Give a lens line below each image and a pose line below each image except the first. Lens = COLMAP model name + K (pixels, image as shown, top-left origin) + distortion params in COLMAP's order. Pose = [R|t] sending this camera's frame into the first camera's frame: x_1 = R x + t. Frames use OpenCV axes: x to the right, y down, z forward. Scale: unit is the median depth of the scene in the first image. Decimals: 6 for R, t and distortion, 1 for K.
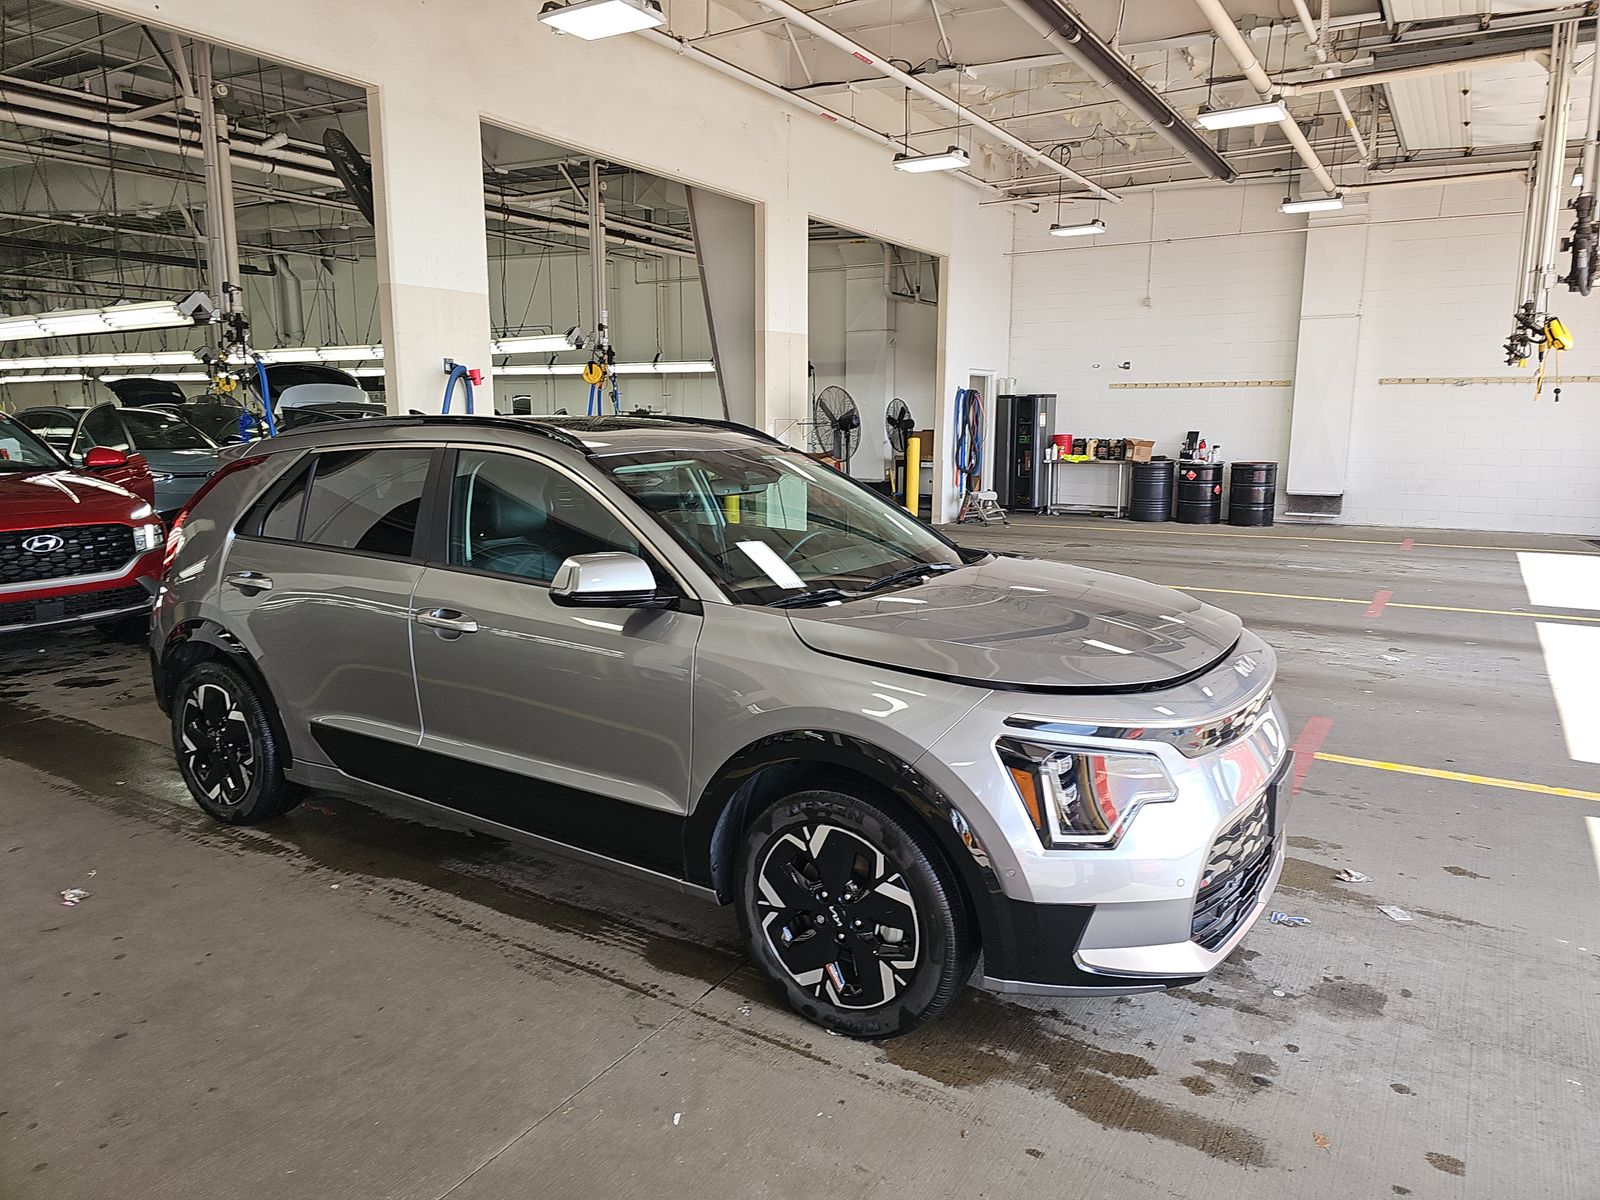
lens RADIAL K [[1051.7, 0, 805.9], [0, 1051.7, 605.9], [0, 0, 1]] dist [0.062541, -0.059236]
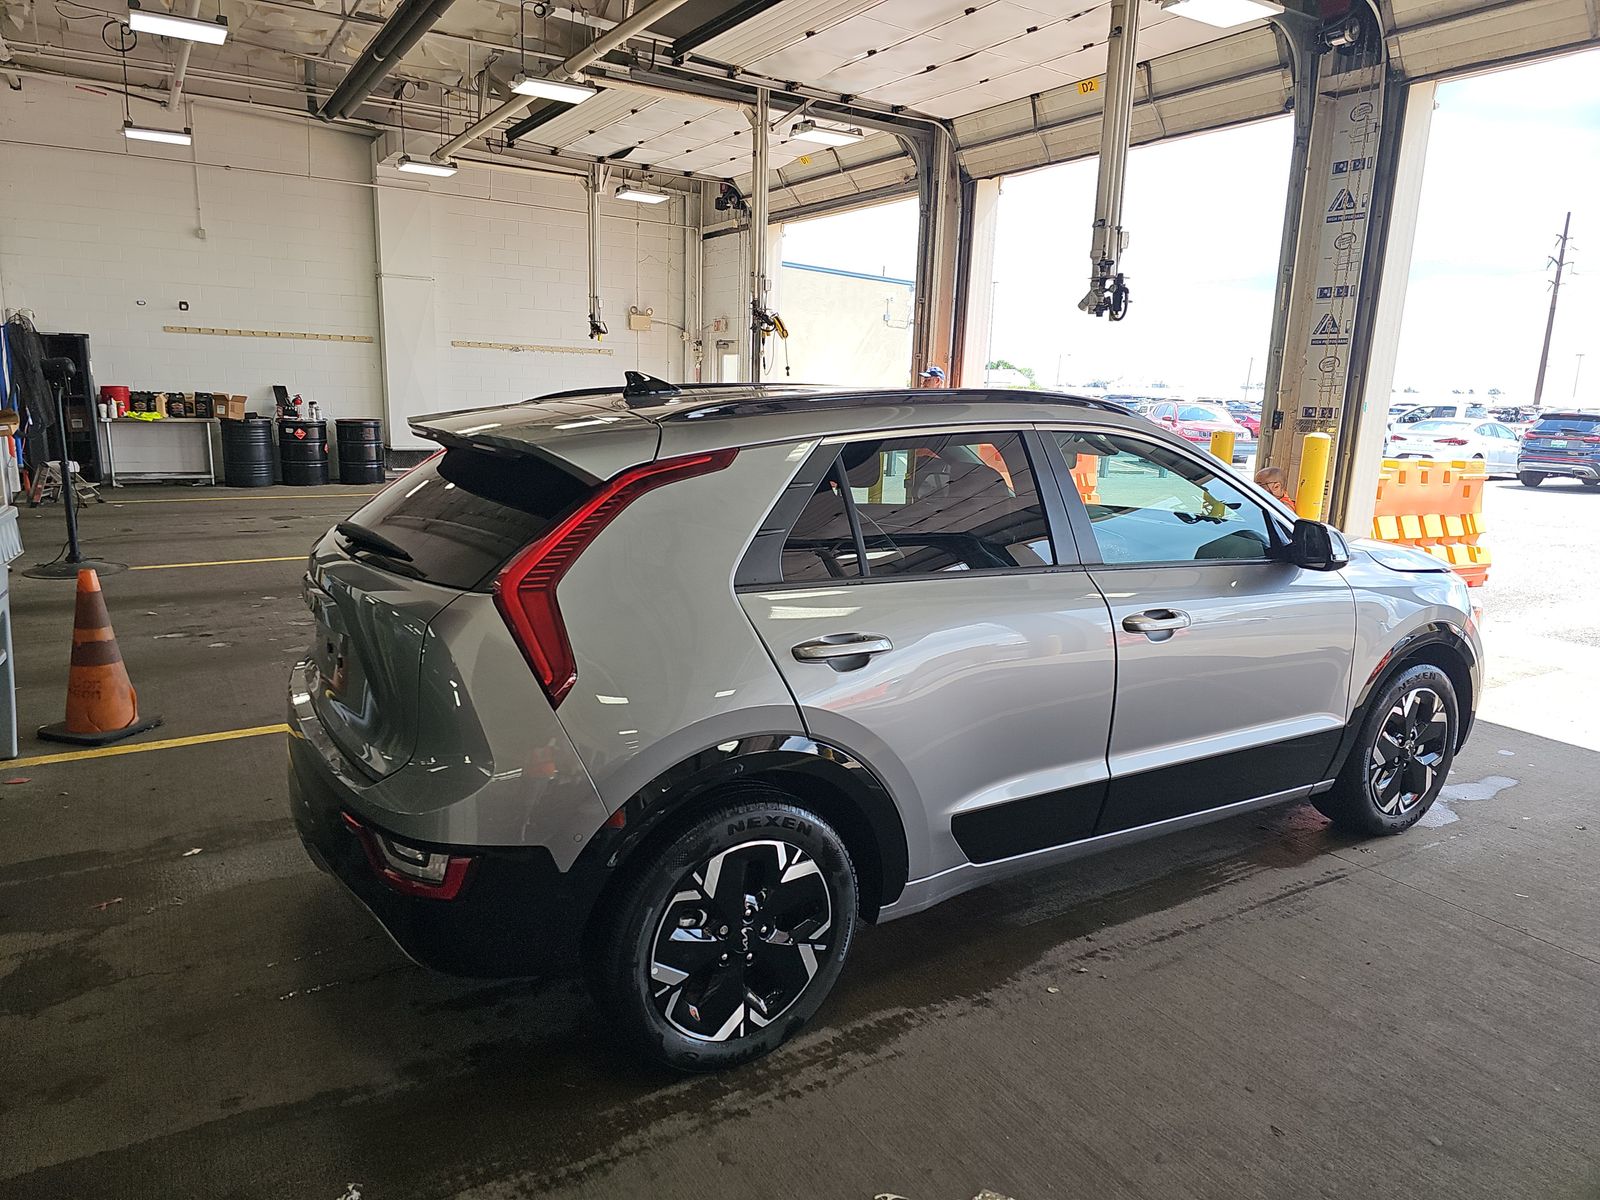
lens RADIAL K [[1051.7, 0, 805.9], [0, 1051.7, 605.9], [0, 0, 1]] dist [0.062541, -0.059236]
pose [[0.441918, -0.172699, 0.880275, -0.892823], [0.132224, 0.983115, 0.126496, -0.108168], [-0.887257, 0.060492, 0.457291, 0.598525]]
